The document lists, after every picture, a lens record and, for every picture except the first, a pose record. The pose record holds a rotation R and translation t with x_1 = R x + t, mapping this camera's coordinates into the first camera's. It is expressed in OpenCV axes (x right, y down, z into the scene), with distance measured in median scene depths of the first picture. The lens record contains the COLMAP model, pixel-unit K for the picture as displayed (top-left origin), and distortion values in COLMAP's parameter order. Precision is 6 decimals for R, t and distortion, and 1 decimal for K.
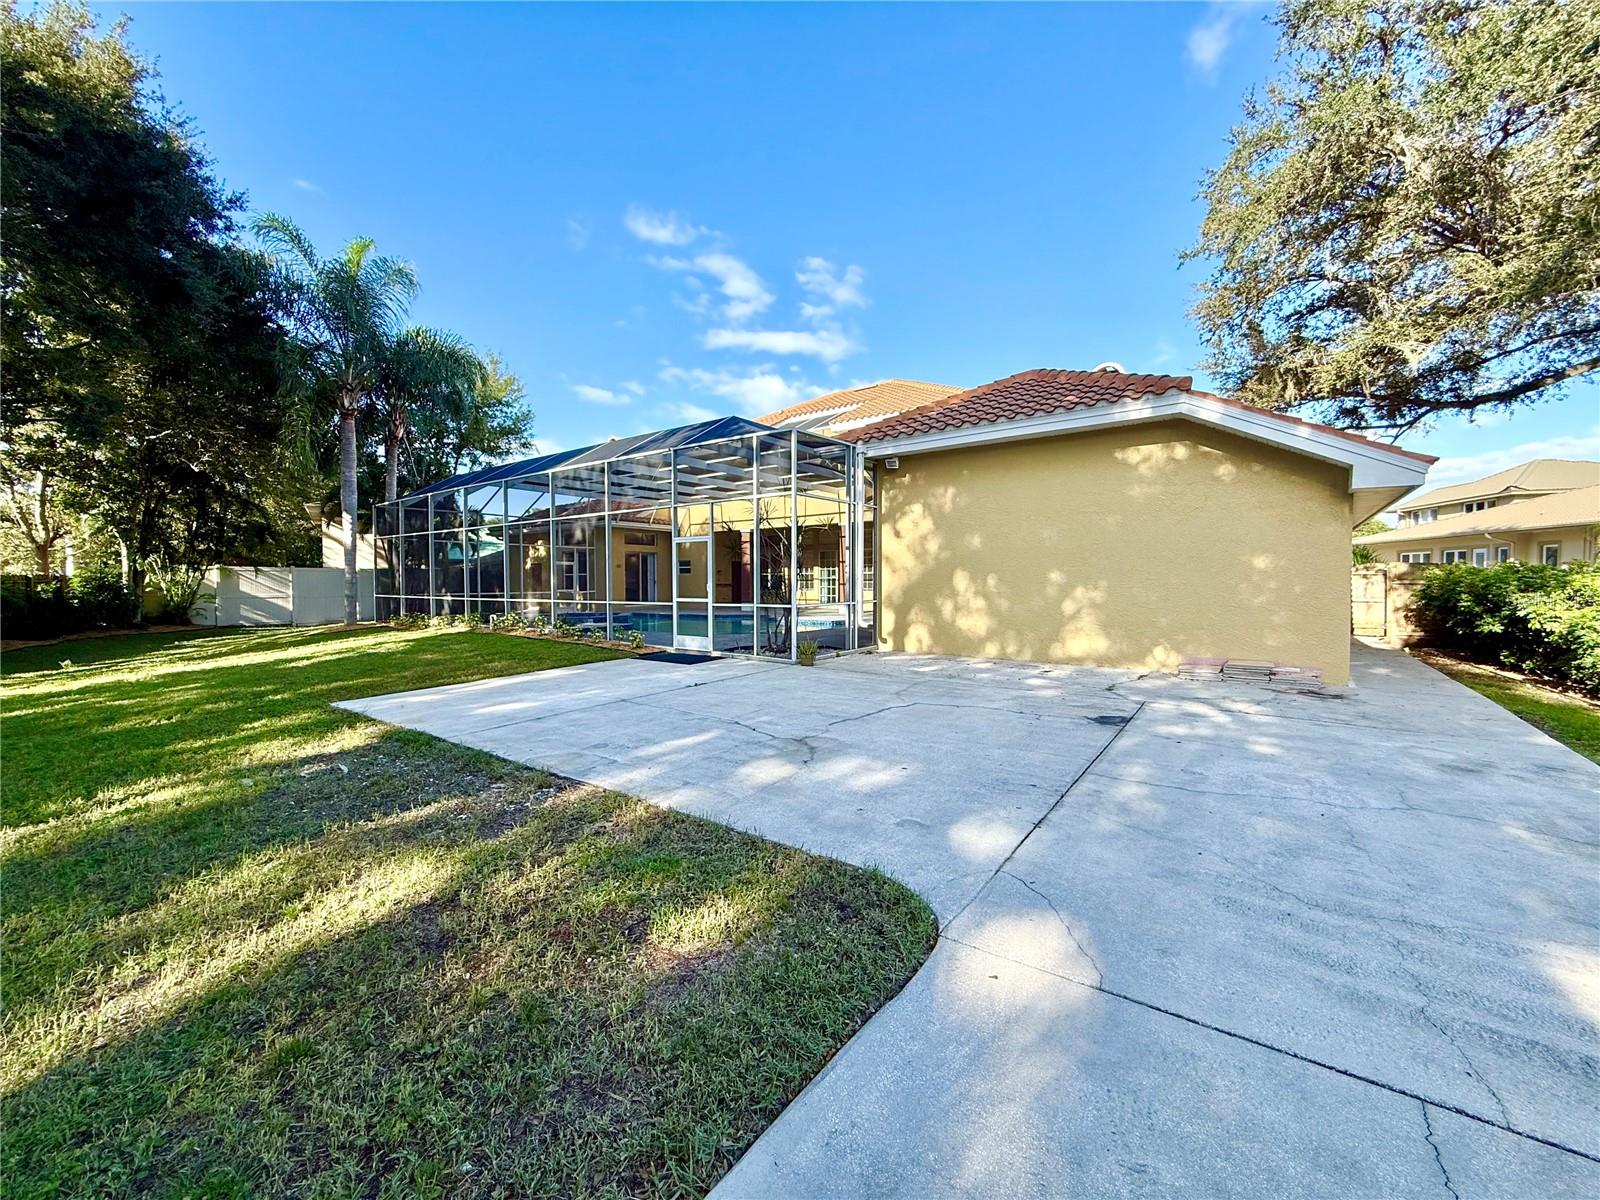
lens RADIAL K [[639.4, 0, 791.9], [0, 639.4, 599.2], [0, 0, 1]] dist [-0.000447, 0.000539]
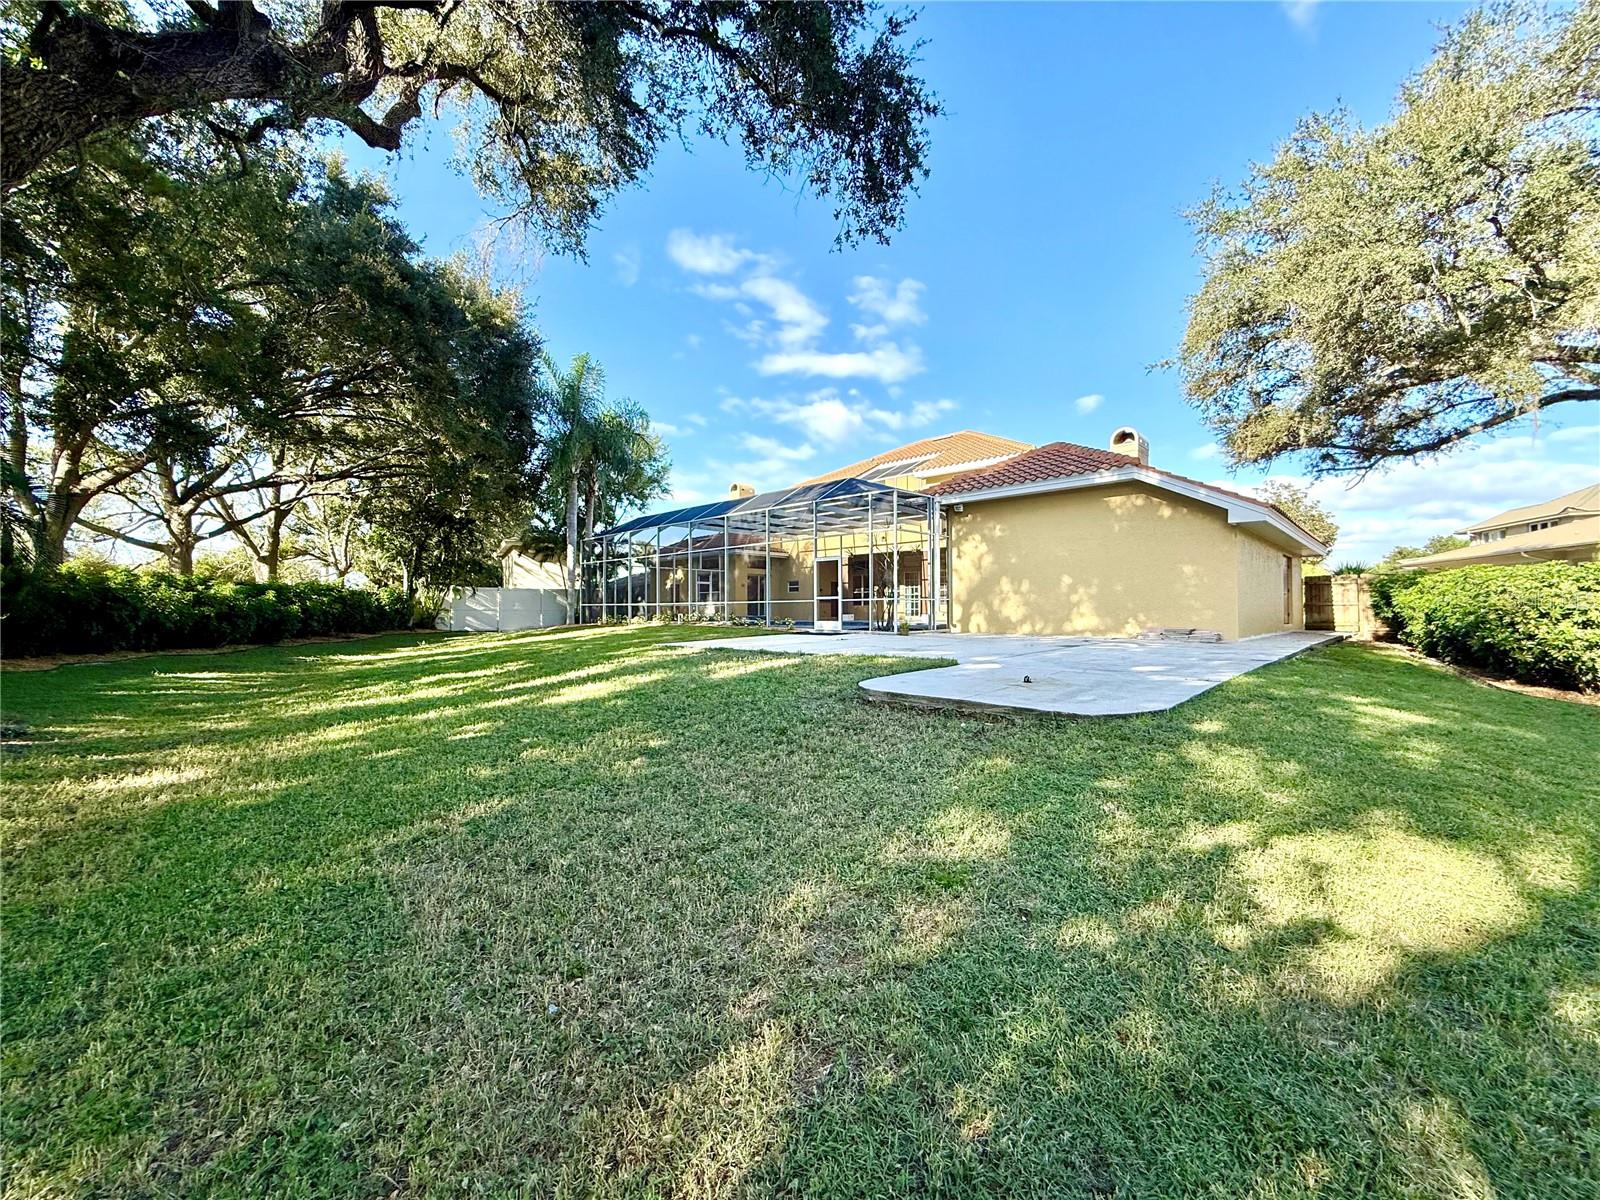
lens RADIAL K [[639.4, 0, 791.9], [0, 639.4, 599.2], [0, 0, 1]] dist [-0.000447, 0.000539]
pose [[0.993326, -0.003380, -0.115287, -0.058187], [-0.001964, 0.998930, -0.046208, 0.069723], [0.115320, 0.046126, 0.992257, -0.503451]]
